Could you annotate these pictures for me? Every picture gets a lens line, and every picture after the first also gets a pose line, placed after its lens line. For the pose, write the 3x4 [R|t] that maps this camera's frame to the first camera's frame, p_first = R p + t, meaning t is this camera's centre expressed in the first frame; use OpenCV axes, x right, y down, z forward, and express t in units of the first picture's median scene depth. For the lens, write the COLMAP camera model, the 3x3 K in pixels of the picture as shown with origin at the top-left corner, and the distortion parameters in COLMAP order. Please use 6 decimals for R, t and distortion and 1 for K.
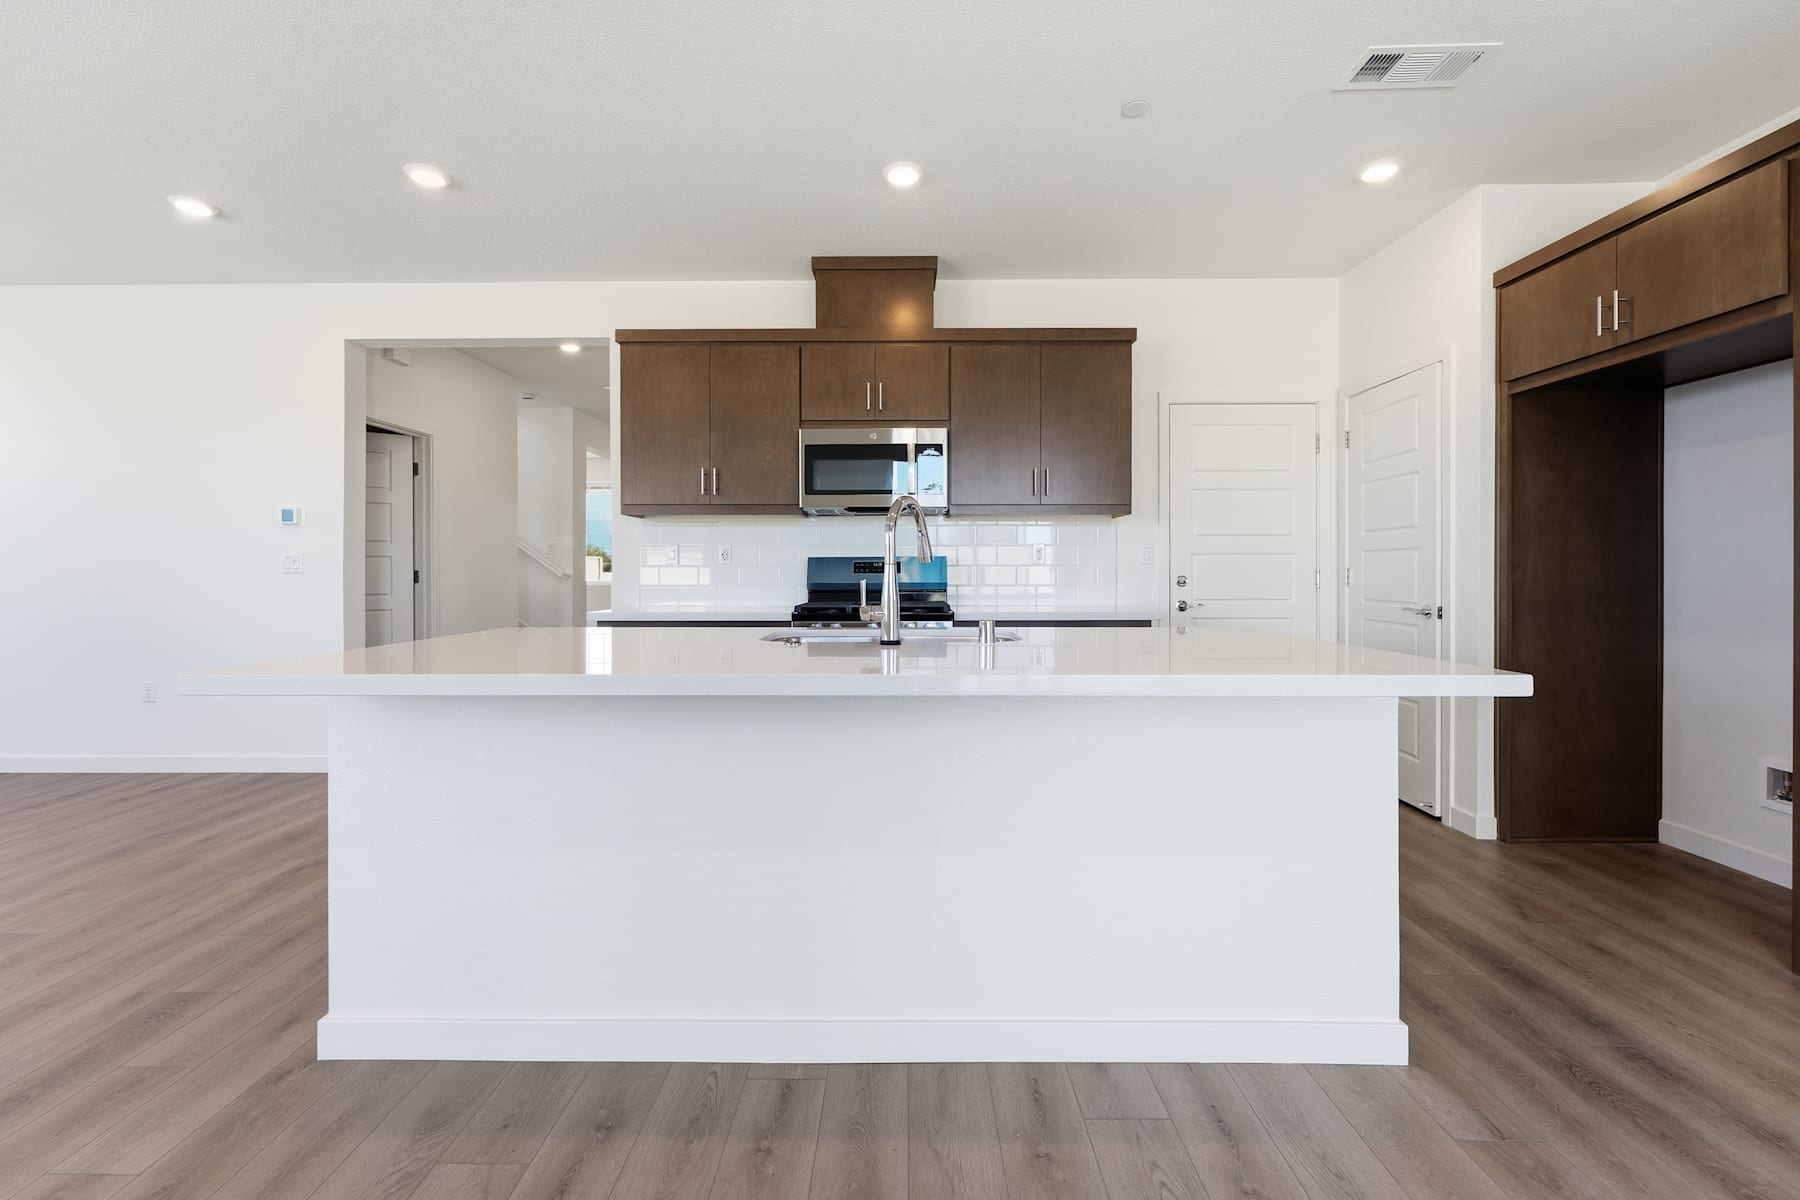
lens RADIAL K [[753.0, 0, 895.5], [0, 753.0, 568.6], [0, 0, 1]] dist [0.000941, 0.000271]
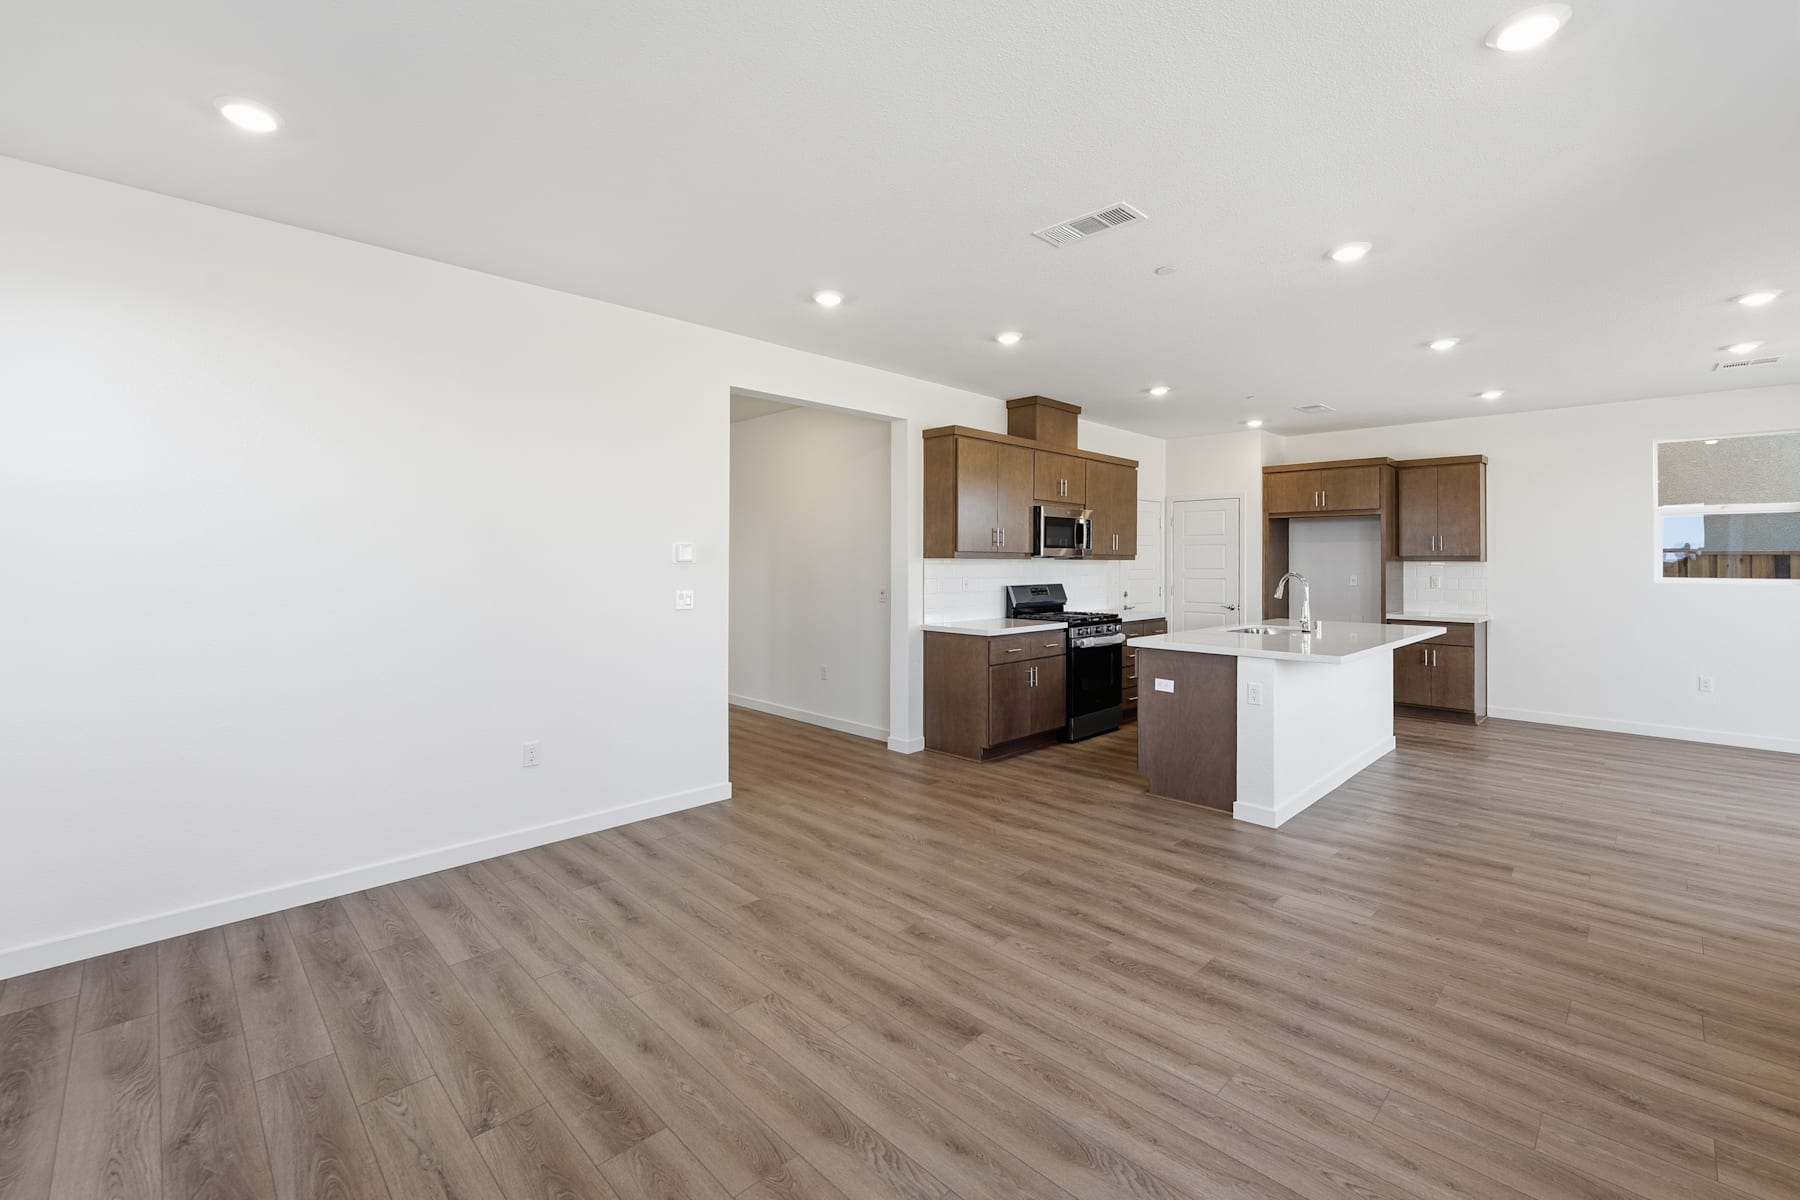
lens RADIAL K [[753.0, 0, 895.5], [0, 753.0, 568.6], [0, 0, 1]] dist [0.000941, 0.000271]
pose [[0.705992, -0.003824, 0.708209, -1.445930], [-0.007690, 0.999885, 0.013064, -0.072297], [-0.708178, -0.014669, 0.705882, 0.098610]]
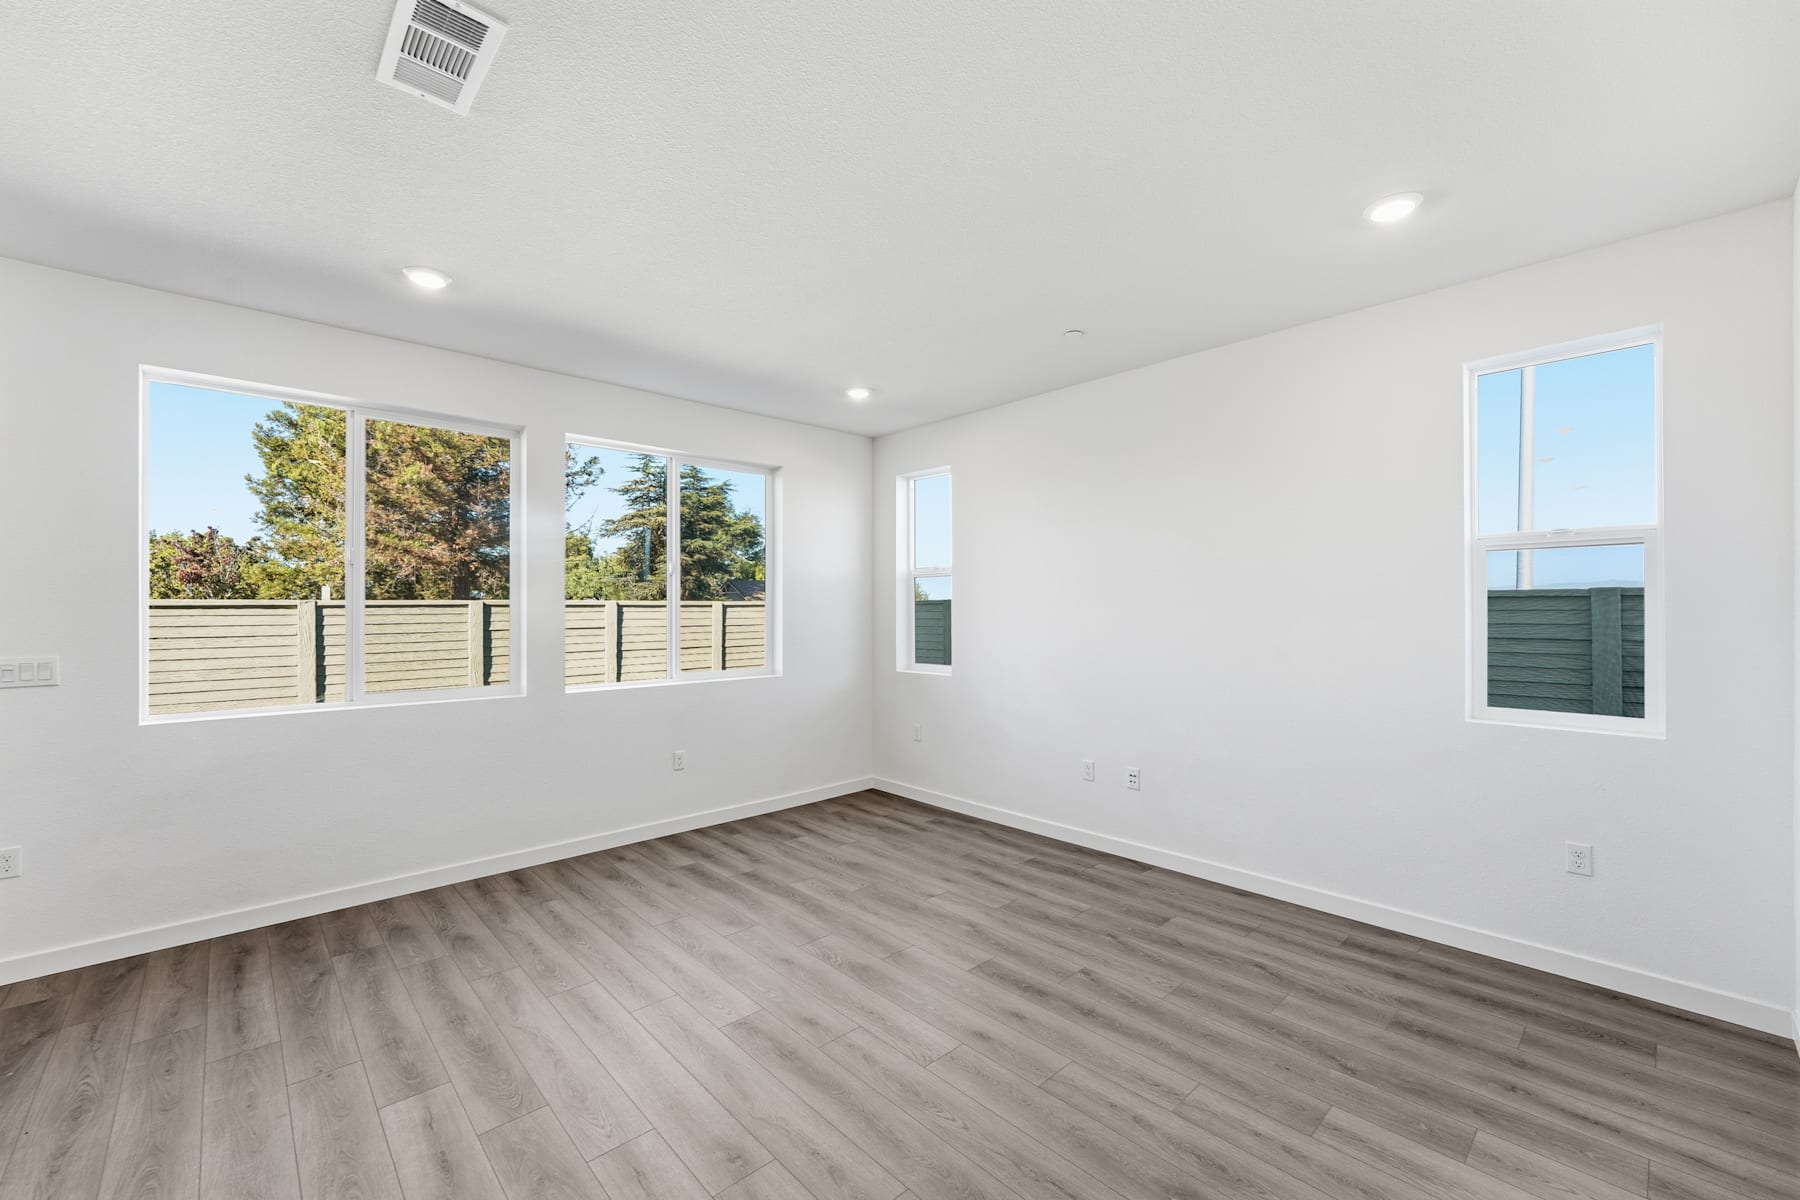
lens RADIAL K [[725.0, 0, 894.5], [0, 725.0, 593.8], [0, 0, 1]] dist [-0.001391, -0.000661]
pose [[-0.728200, -0.011659, -0.685266, -0.639165], [0.006925, 0.999679, -0.024368, -0.067817], [0.685330, -0.022490, -0.727885, 1.041622]]
